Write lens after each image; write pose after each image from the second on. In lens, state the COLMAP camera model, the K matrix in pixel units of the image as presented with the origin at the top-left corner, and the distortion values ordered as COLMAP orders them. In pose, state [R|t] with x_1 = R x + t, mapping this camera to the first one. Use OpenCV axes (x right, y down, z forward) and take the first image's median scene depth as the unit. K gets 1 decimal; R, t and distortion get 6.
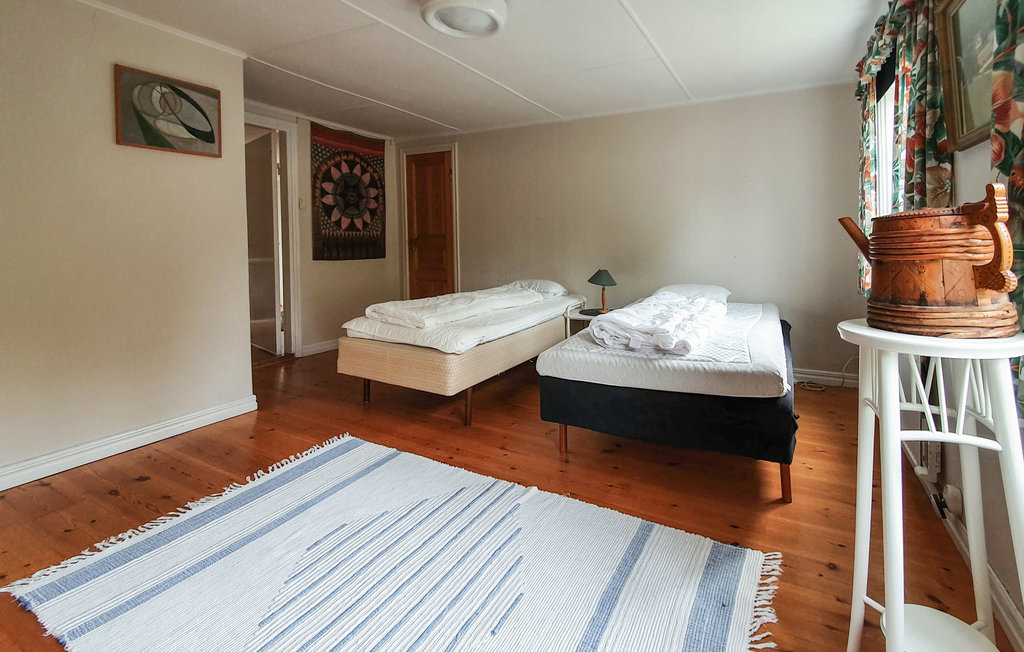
lens RADIAL K [[452.8, 0, 513.8], [0, 452.8, 289.9], [0, 0, 1]] dist [-0.000161, -0.000109]
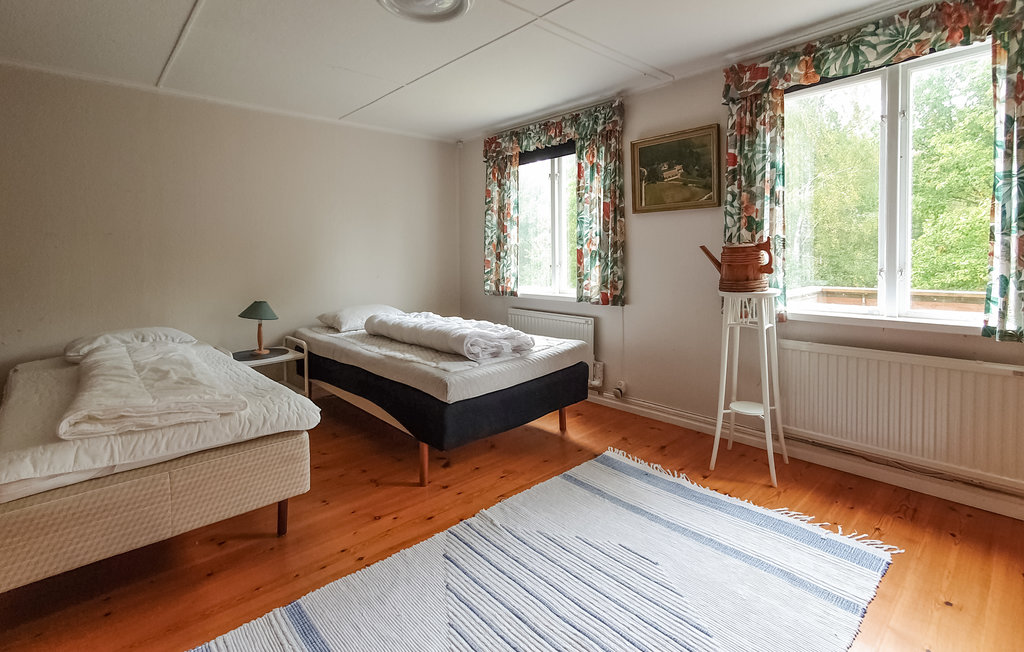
lens RADIAL K [[478.8, 0, 512.0], [0, 478.8, 326.0], [0, 0, 1]] dist [-0.000720, -0.000114]
pose [[0.322687, -0.143152, 0.935618, -1.166233], [0.121368, 0.986594, 0.109093, -0.097227], [-0.938692, 0.078351, 0.335735, 0.748057]]
